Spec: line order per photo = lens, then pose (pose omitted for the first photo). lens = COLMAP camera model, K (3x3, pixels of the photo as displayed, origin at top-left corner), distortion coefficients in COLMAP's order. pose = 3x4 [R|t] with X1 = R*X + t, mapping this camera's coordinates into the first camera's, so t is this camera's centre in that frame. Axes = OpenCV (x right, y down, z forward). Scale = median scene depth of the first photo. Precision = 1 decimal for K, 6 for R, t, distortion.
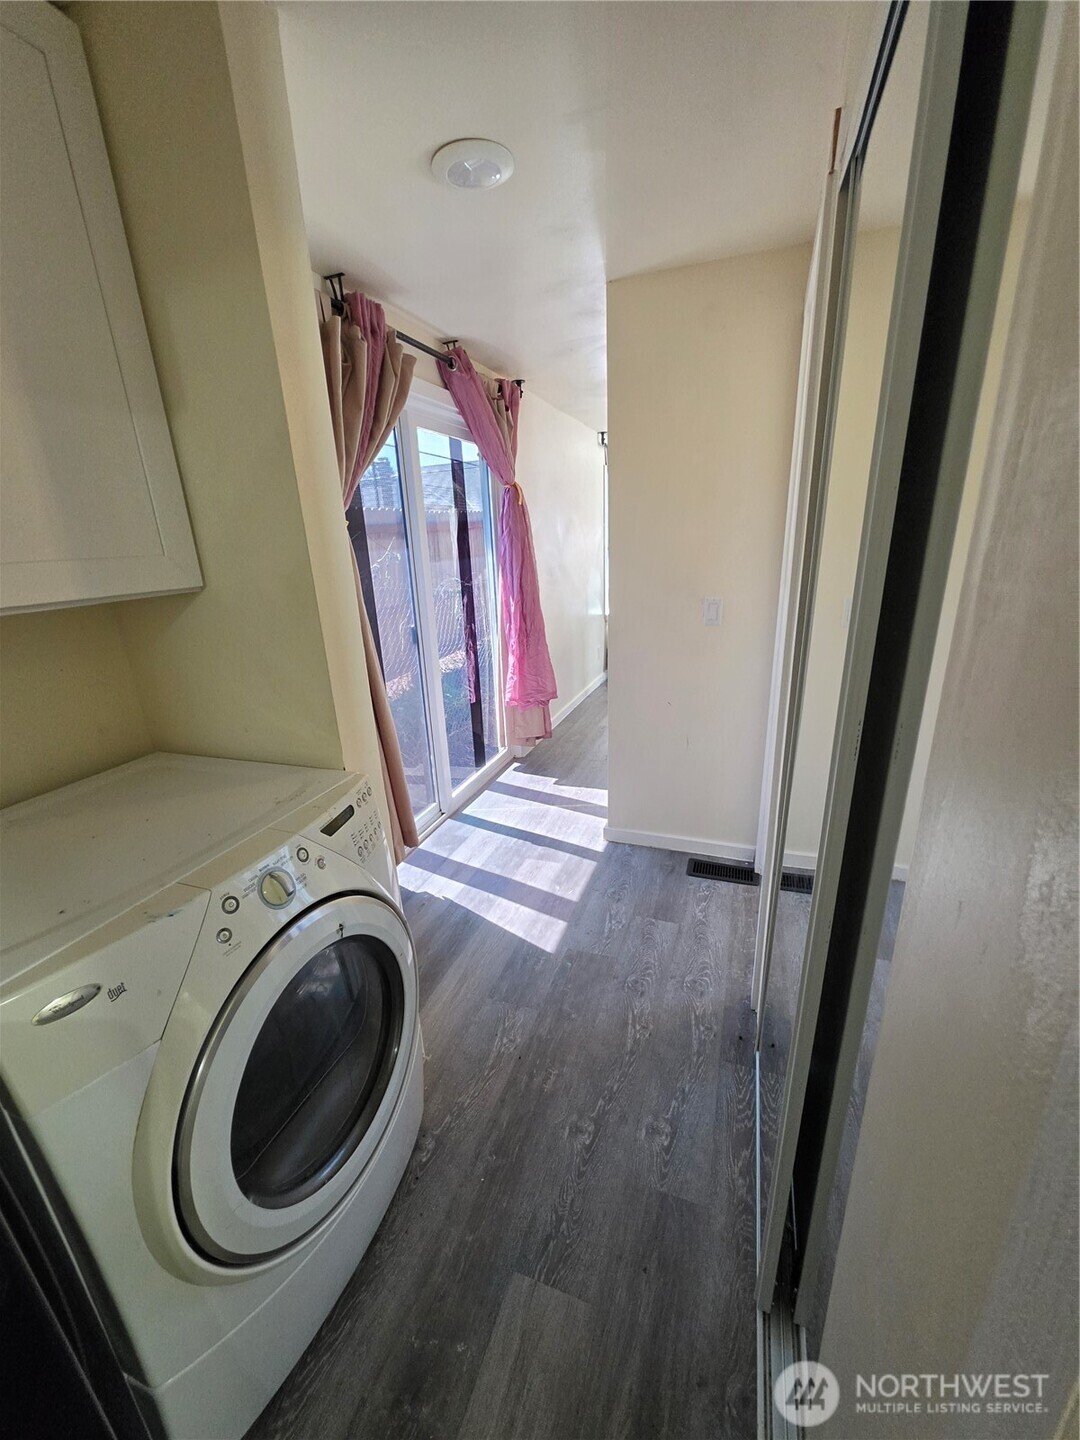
lens RADIAL K [[579.4, 0, 533.7], [0, 579.4, 732.2], [0, 0, 1]] dist [-0.002162, 0.000037]
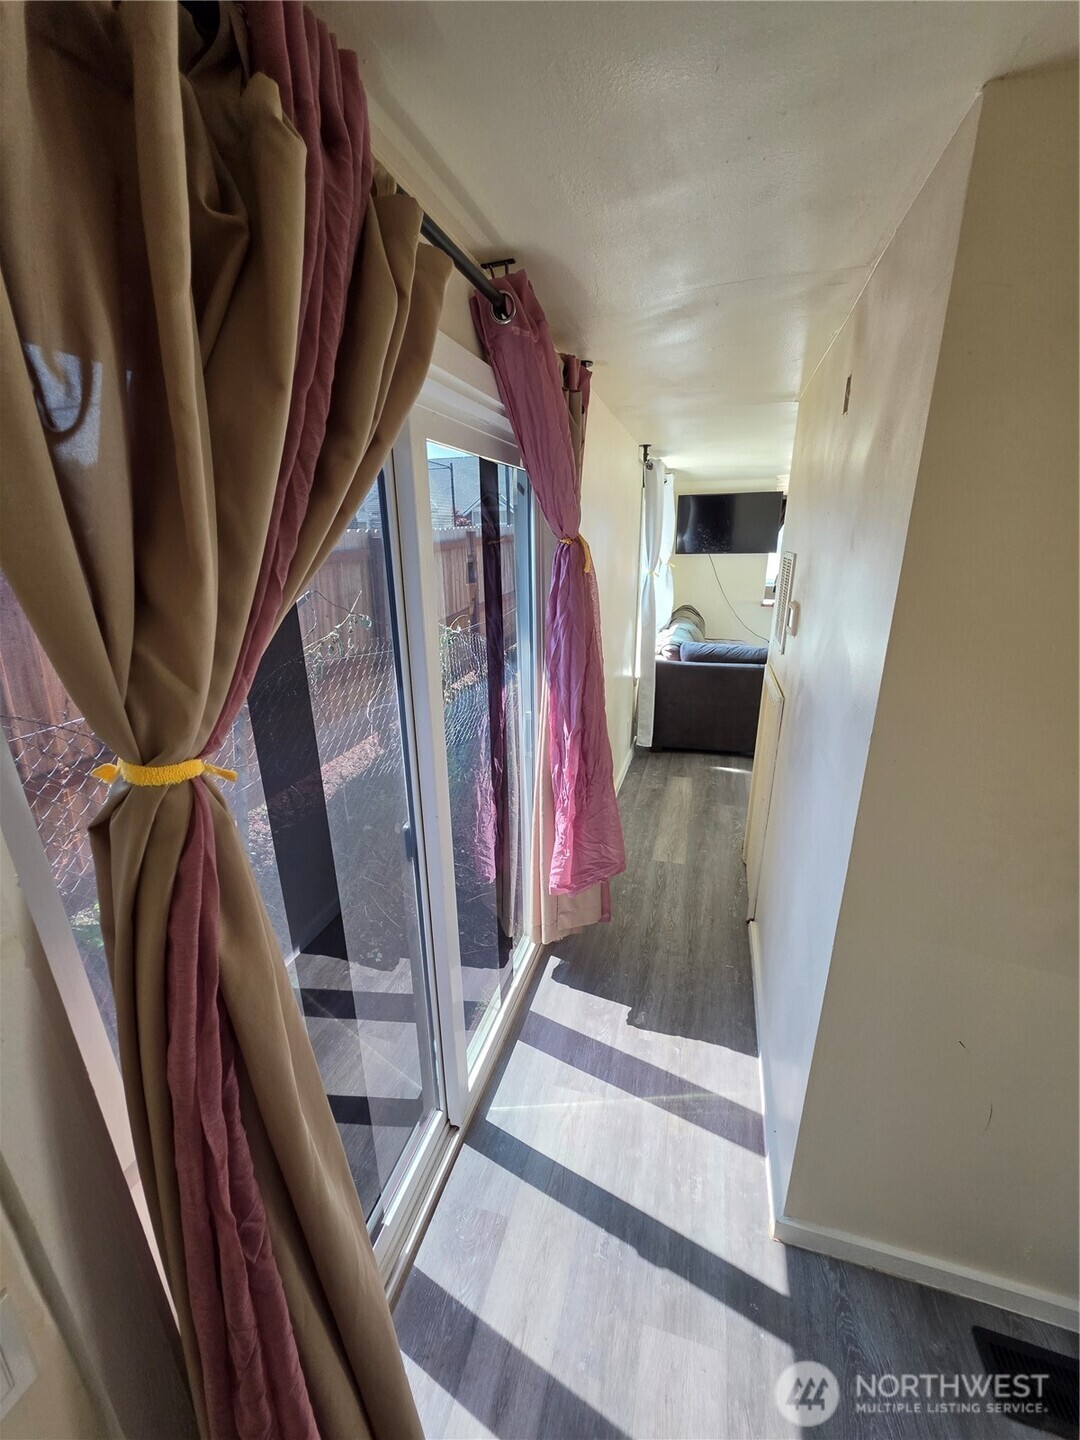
lens RADIAL K [[574.7, 0, 536.0], [0, 574.7, 728.1], [0, 0, 1]] dist [-0.001611, 0.000567]
pose [[0.997196, 0.008313, 0.074365, -0.150331], [-0.008217, 0.999965, -0.001604, -0.303431], [-0.074375, 0.000989, 0.997230, 0.549169]]
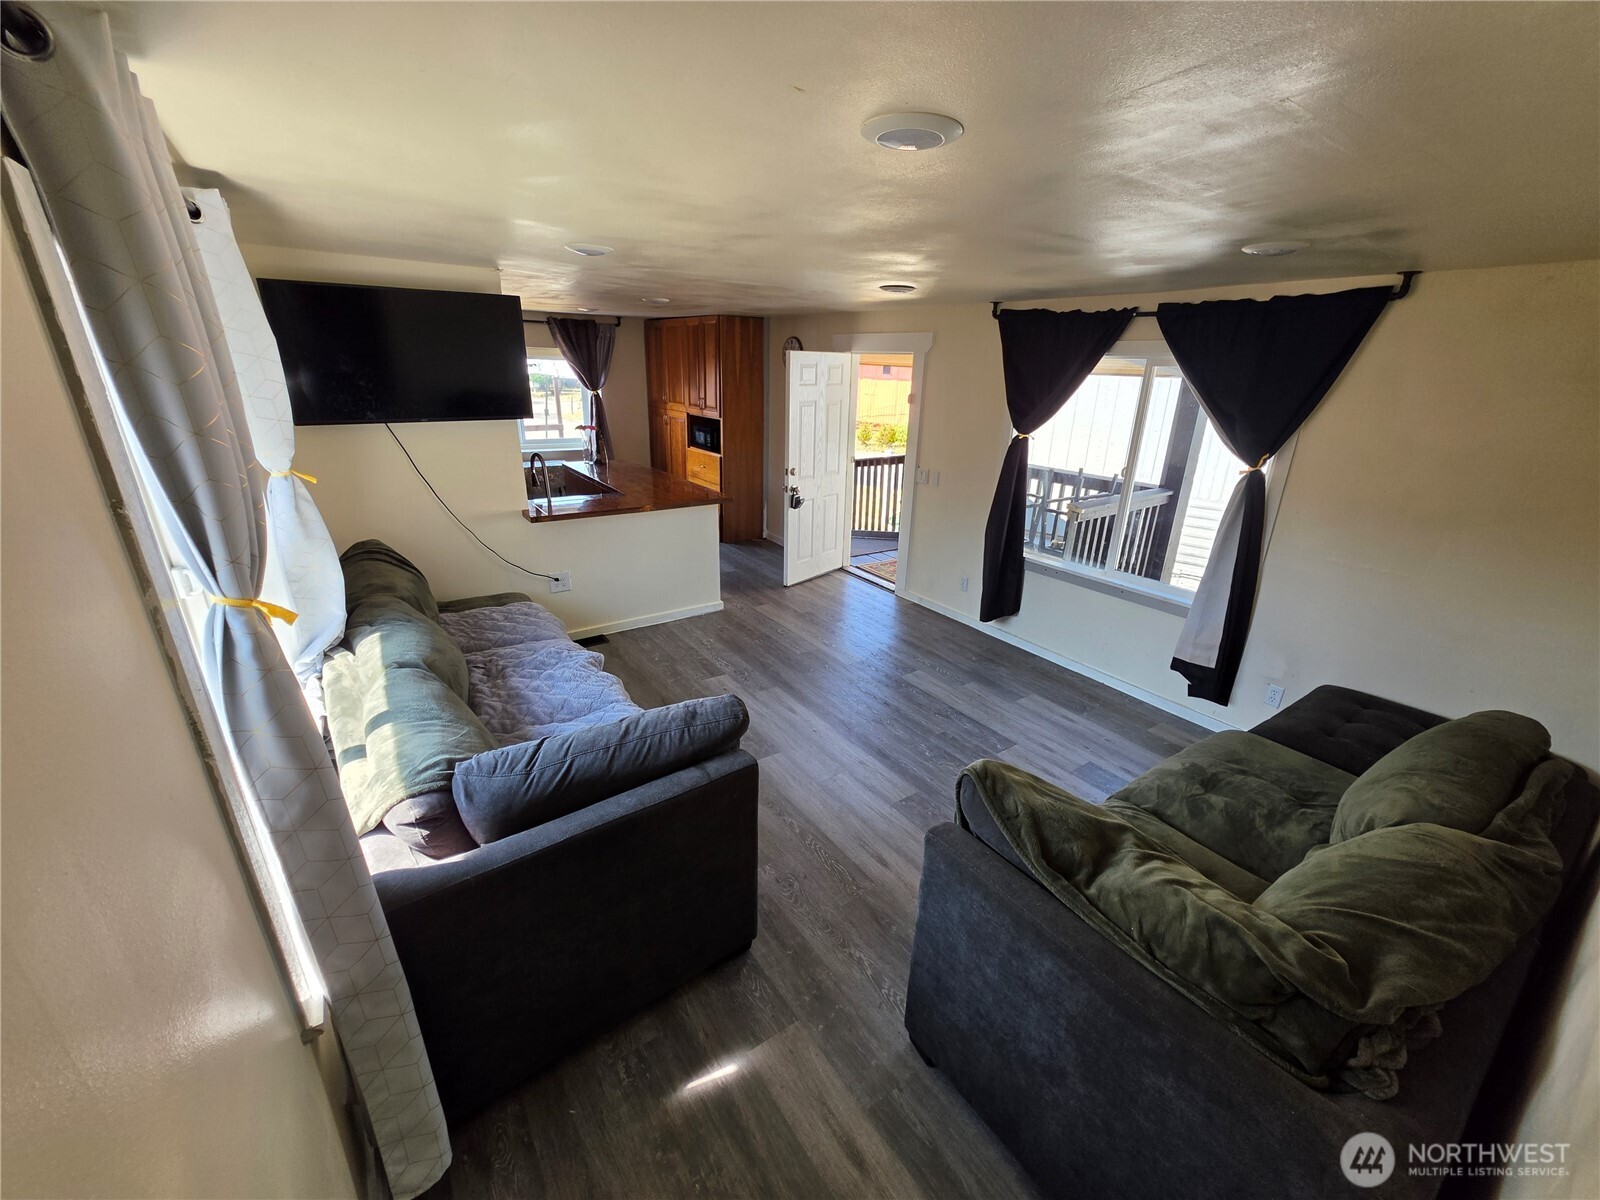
lens RADIAL K [[639.6, 0, 817.0], [0, 639.6, 607.8], [0, 0, 1]] dist [-0.001606, -0.000330]
pose [[0.558659, -0.235167, 0.795360, 0.192221], [0.215693, 0.967159, 0.134462, -0.744964], [-0.800860, 0.096436, 0.591036, 1.680931]]
